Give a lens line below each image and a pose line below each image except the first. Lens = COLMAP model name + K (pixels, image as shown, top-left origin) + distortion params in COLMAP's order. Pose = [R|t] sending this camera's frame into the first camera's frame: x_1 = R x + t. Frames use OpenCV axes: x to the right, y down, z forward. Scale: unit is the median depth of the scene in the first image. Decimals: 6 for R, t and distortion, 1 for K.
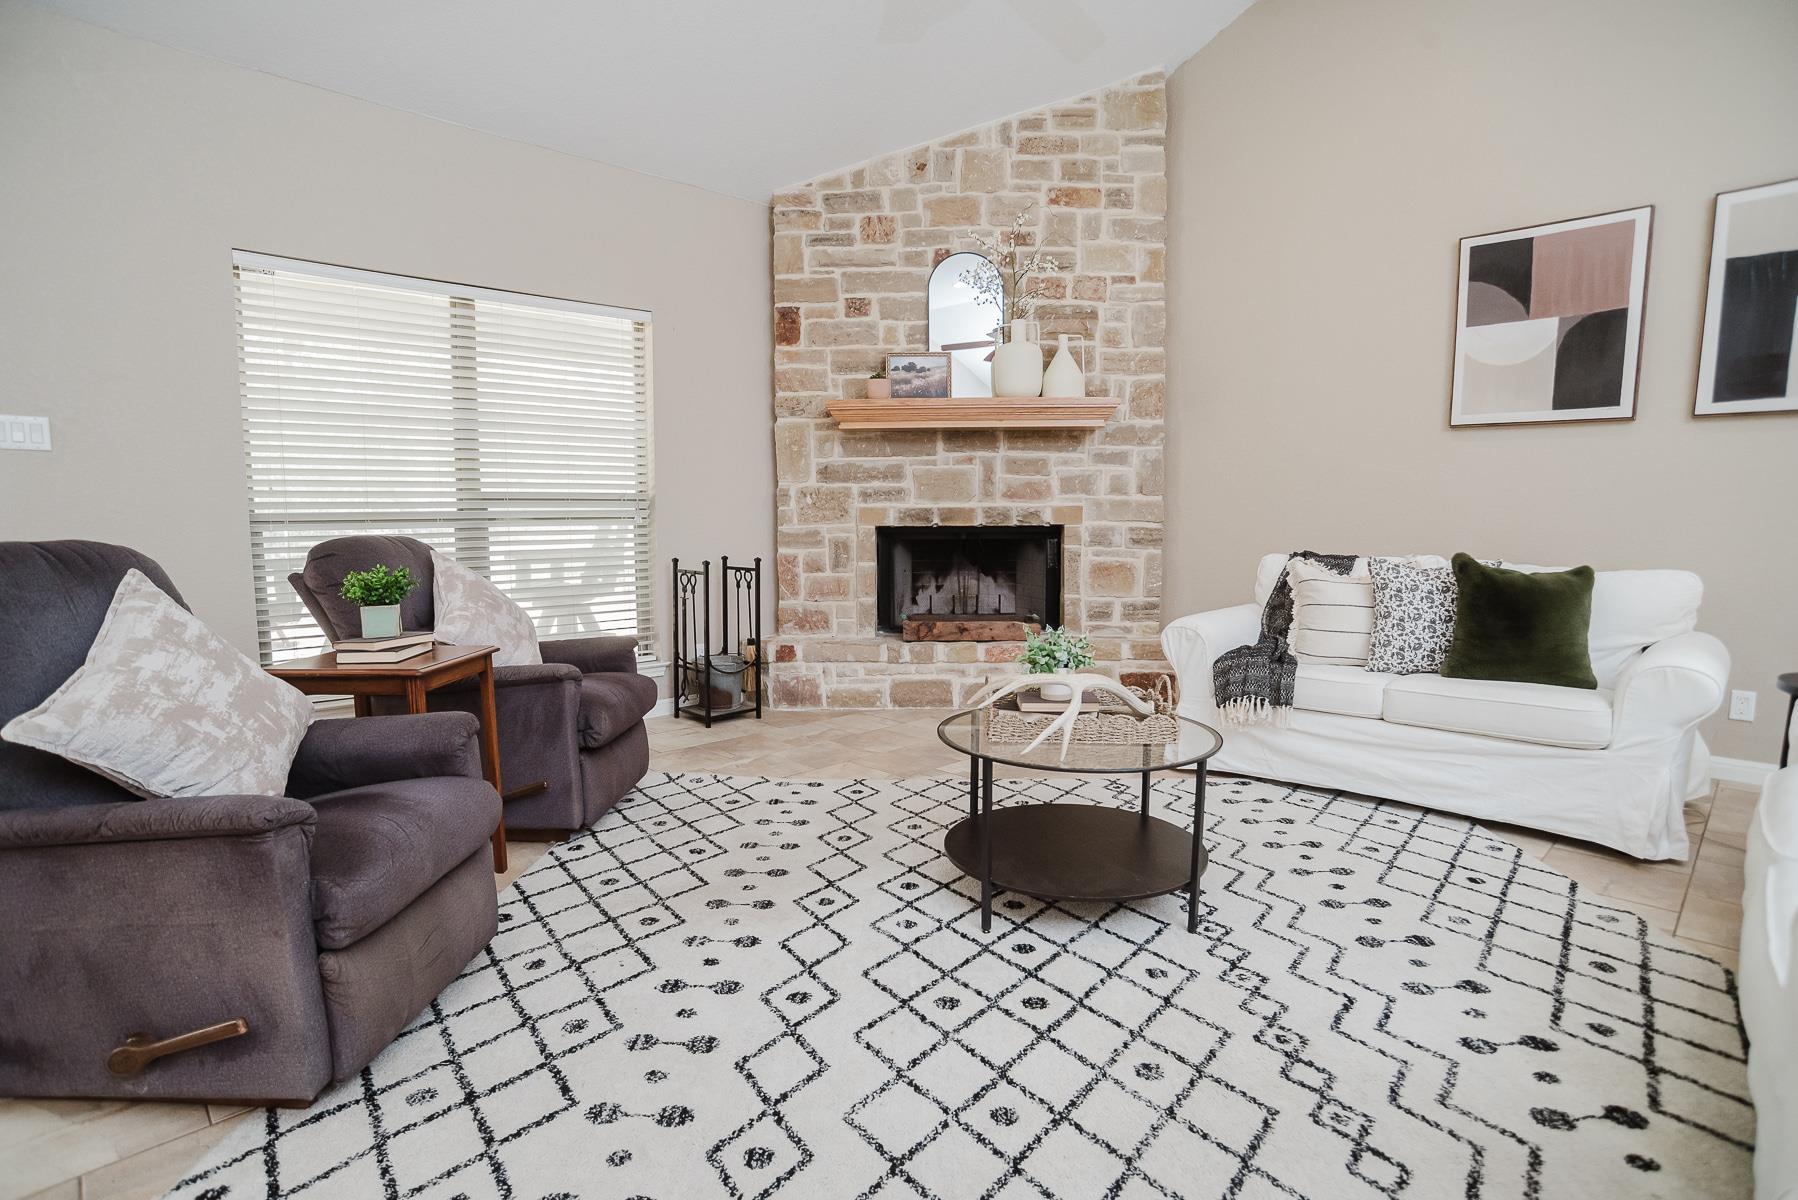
lens RADIAL K [[915.3, 0, 886.3], [0, 915.3, 610.0], [0, 0, 1]] dist [-0.098865, 0.045070]
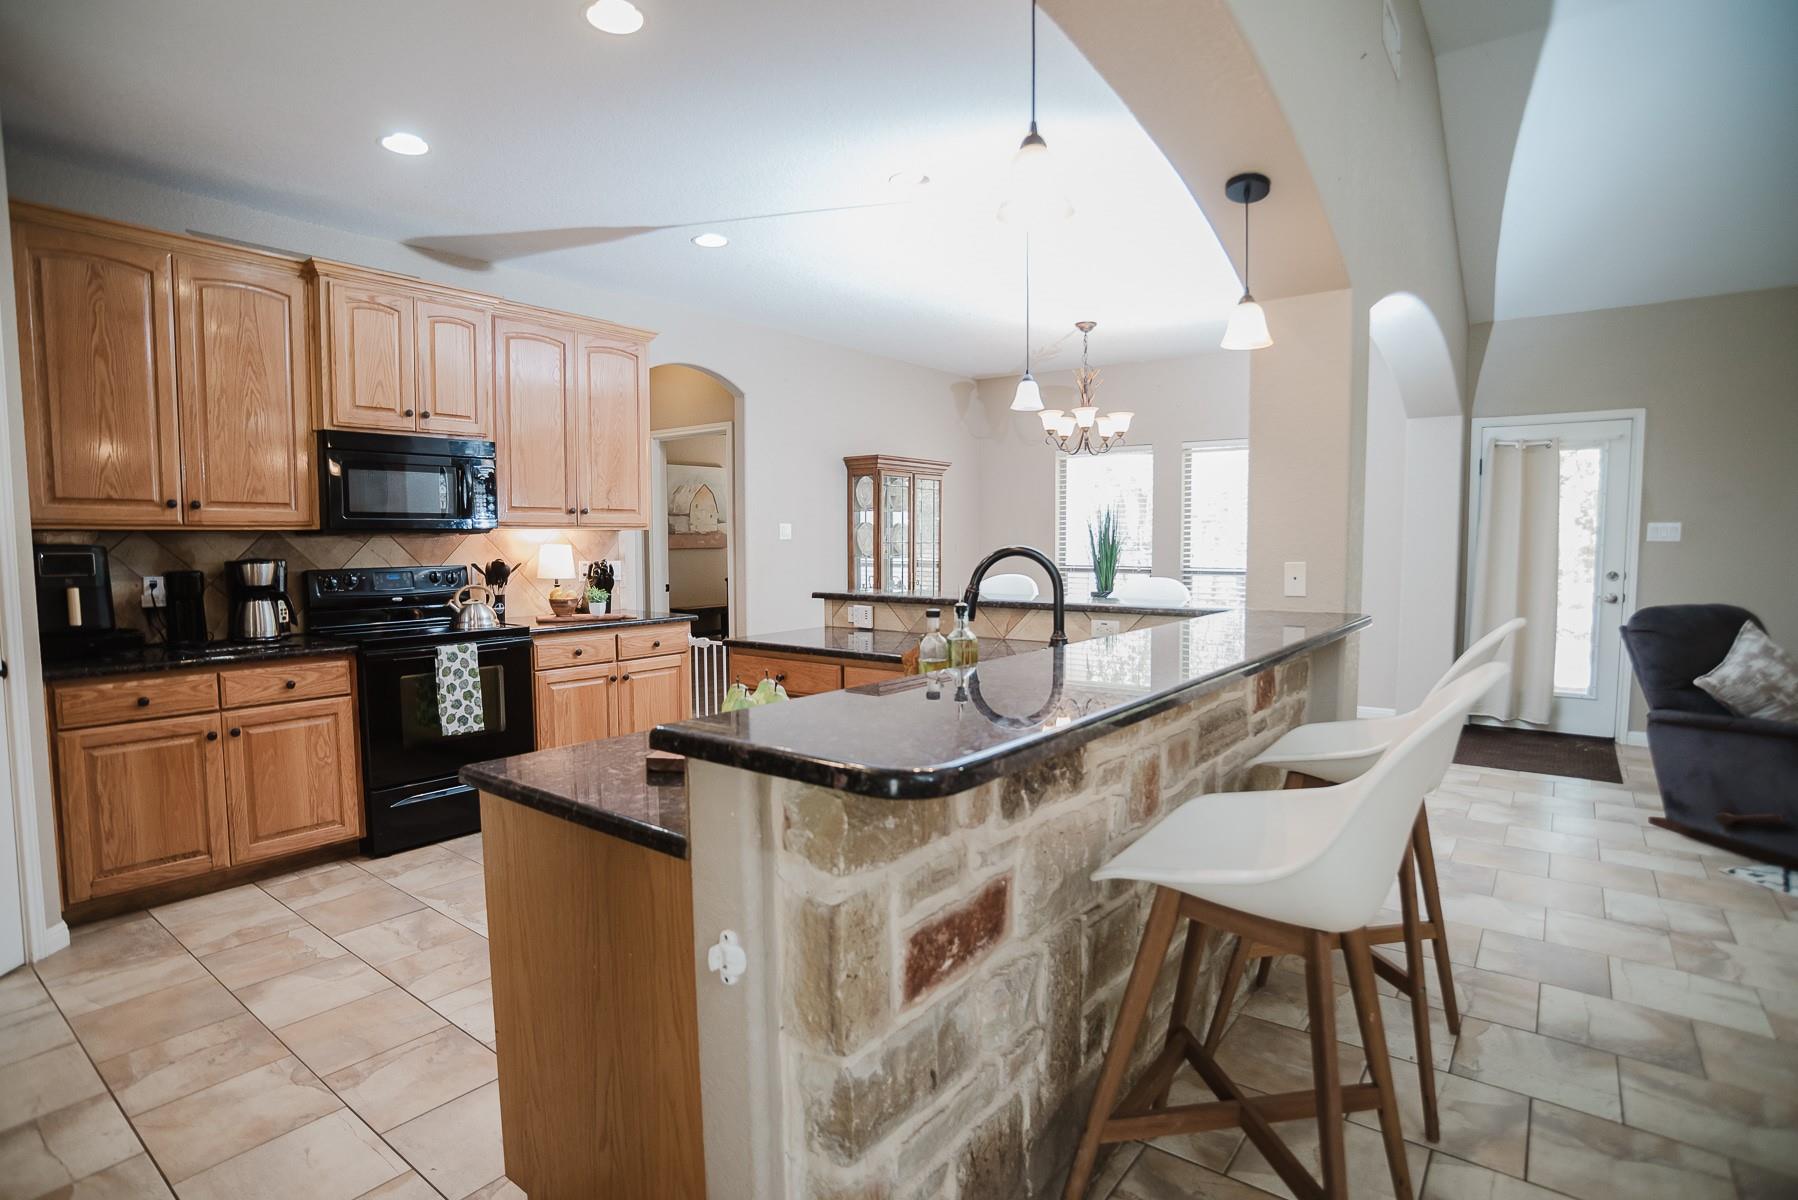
lens RADIAL K [[915.3, 0, 891.6], [0, 915.3, 607.7], [0, 0, 1]] dist [-0.098865, 0.045070]
pose [[0.152380, 0.079613, -0.985110, 0.341694], [-0.102261, 0.992670, 0.064406, 0.000081], [0.983017, 0.090924, 0.159404, -0.531232]]
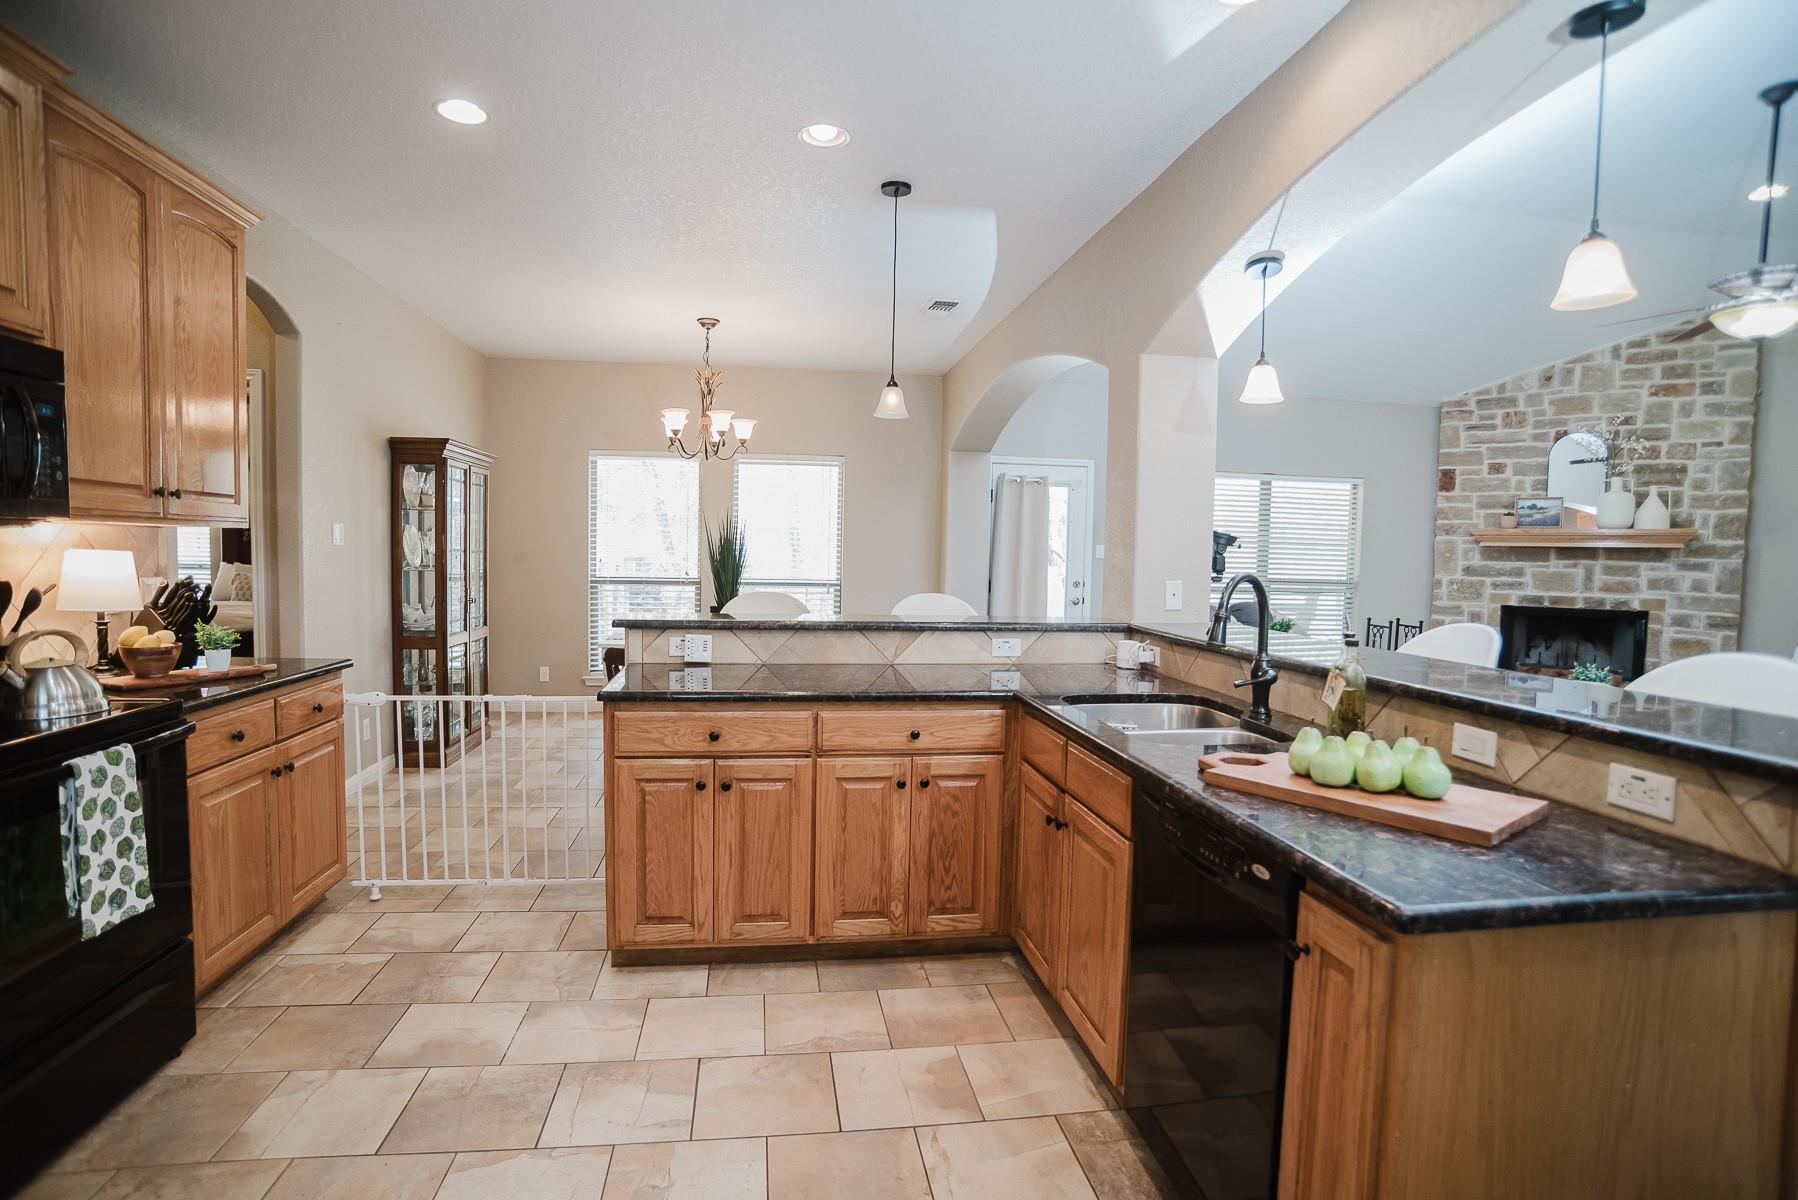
lens RADIAL K [[915.3, 0, 887.3], [0, 915.3, 611.4], [0, 0, 1]] dist [-0.098865, 0.045070]
pose [[0.812889, 0.059304, -0.579391, 0.008775], [-0.085216, 0.996207, -0.017591, 0.038303], [0.576151, 0.063672, 0.814860, -0.892364]]
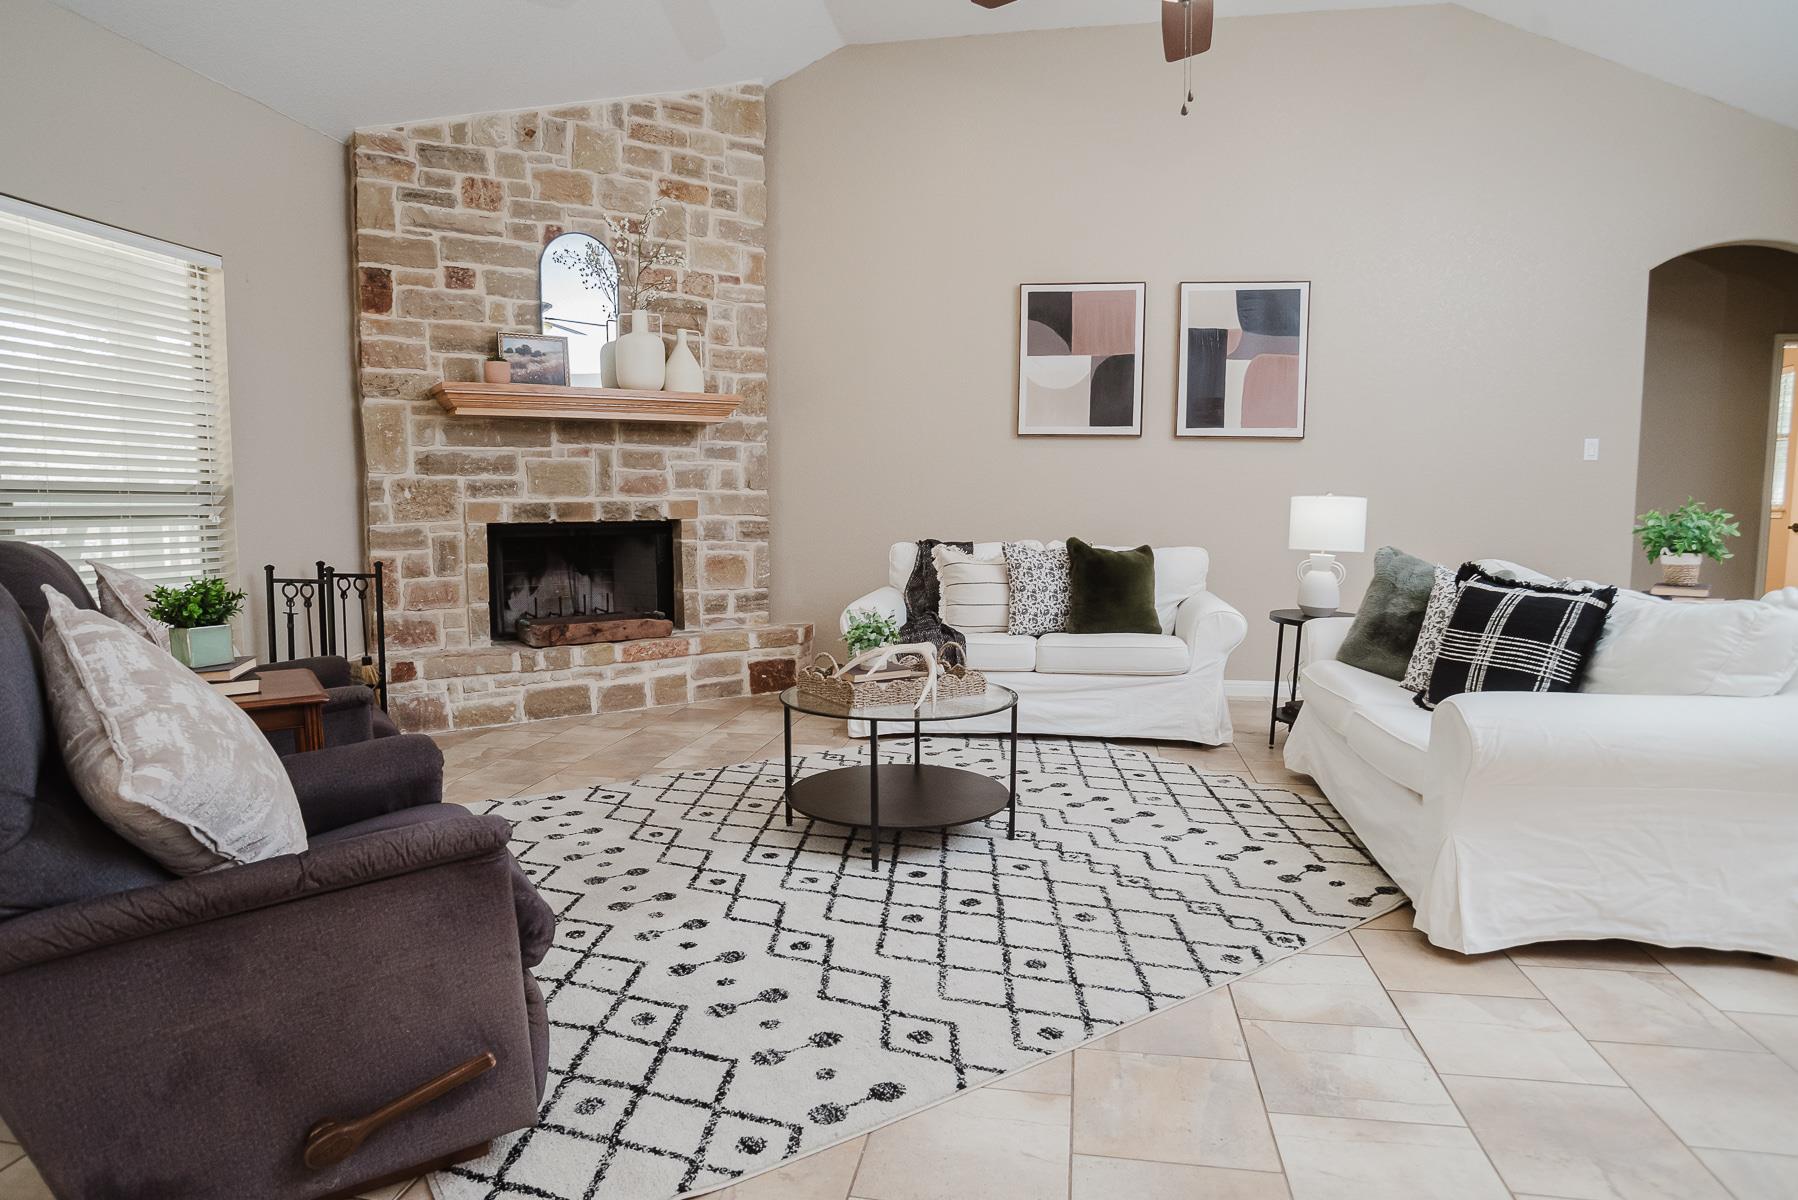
lens RADIAL K [[1024.3, 0, 886.9], [0, 1024.3, 608.5], [0, 0, 1]] dist [-0.100648, 0.045806]
pose [[0.812675, -0.055944, 0.580025, -0.283075], [0.058837, 0.998172, 0.013839, 0.001489], [-0.579739, 0.022881, 0.814481, -0.035819]]
